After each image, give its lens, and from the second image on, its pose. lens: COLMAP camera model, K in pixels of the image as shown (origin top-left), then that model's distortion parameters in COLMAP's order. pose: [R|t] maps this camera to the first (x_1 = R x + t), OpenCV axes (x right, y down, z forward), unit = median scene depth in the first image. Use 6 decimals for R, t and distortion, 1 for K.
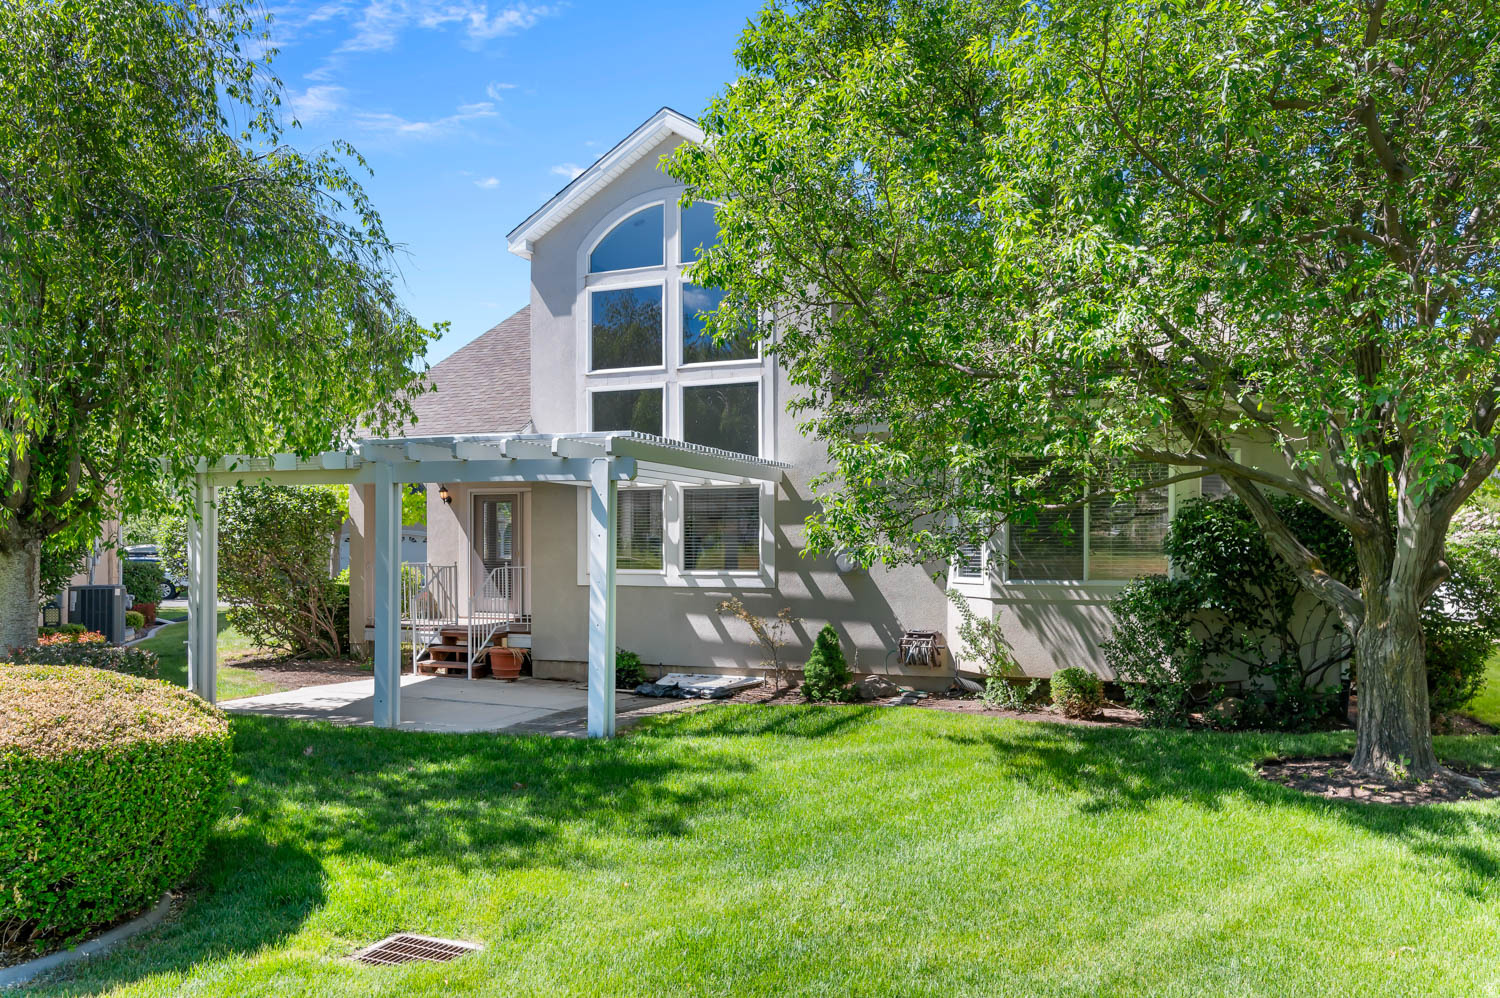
lens RADIAL K [[1087.6, 0, 749.0], [0, 1087.6, 504.7], [0, 0, 1]] dist [-0.044435, 0.001810]
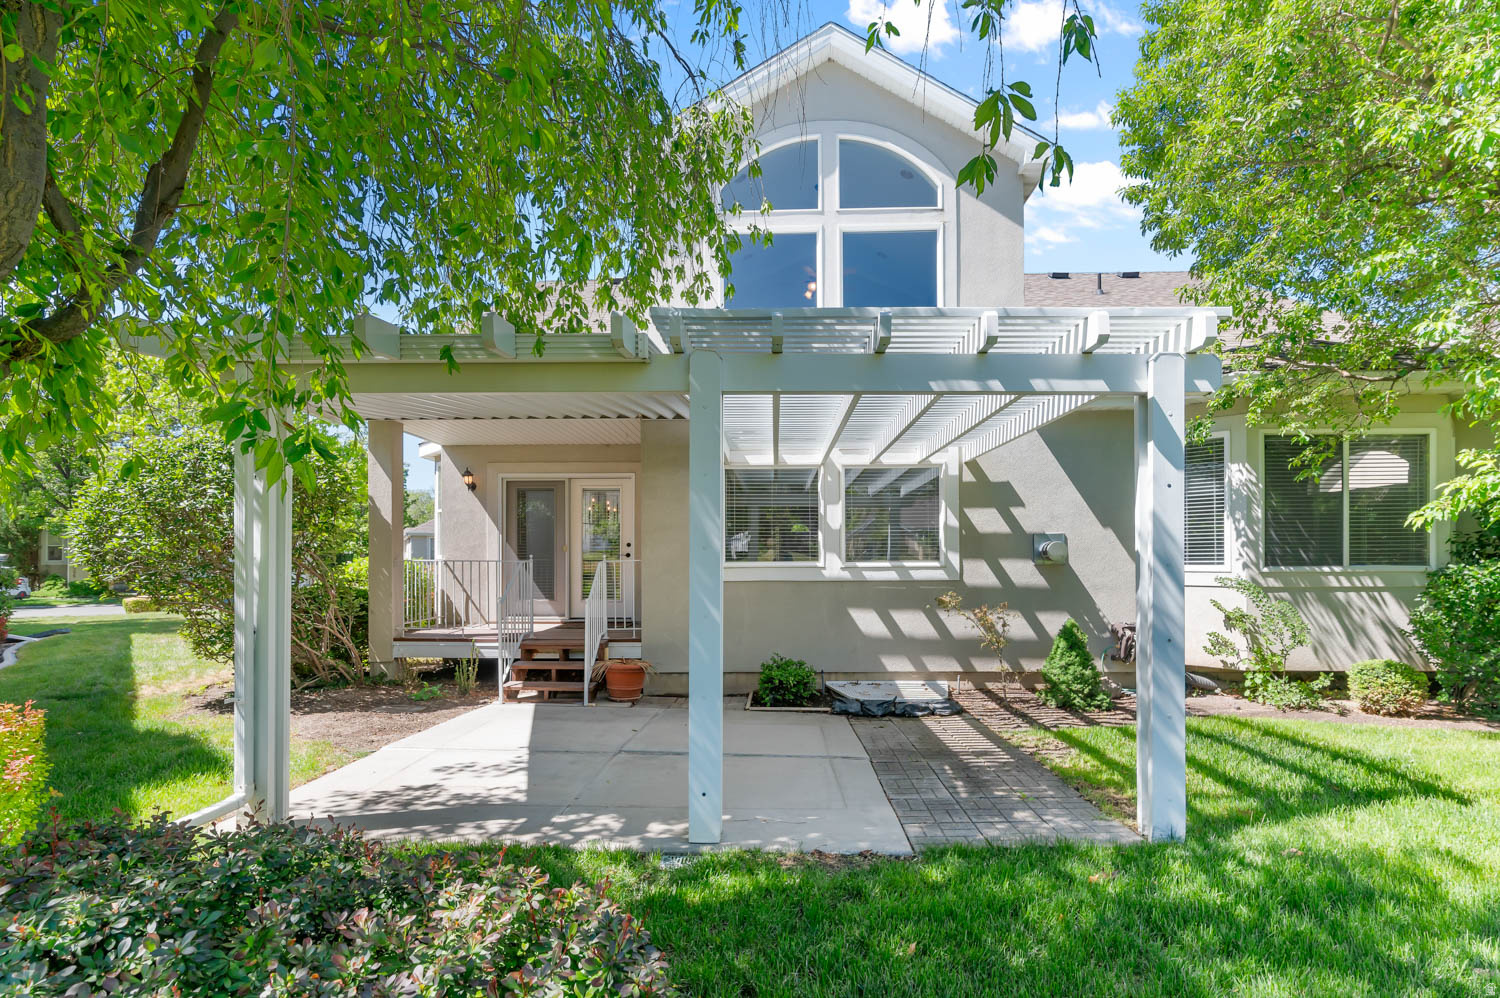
lens RADIAL K [[746.4, 0, 769.4], [0, 746.4, 529.4], [0, 0, 1]] dist [-0.004363, -0.001400]
pose [[0.944189, 0.009539, 0.329266, -0.323531], [-0.009230, 0.999954, -0.002500, 0.038248], [-0.329274, -0.000679, 0.944234, 0.472884]]
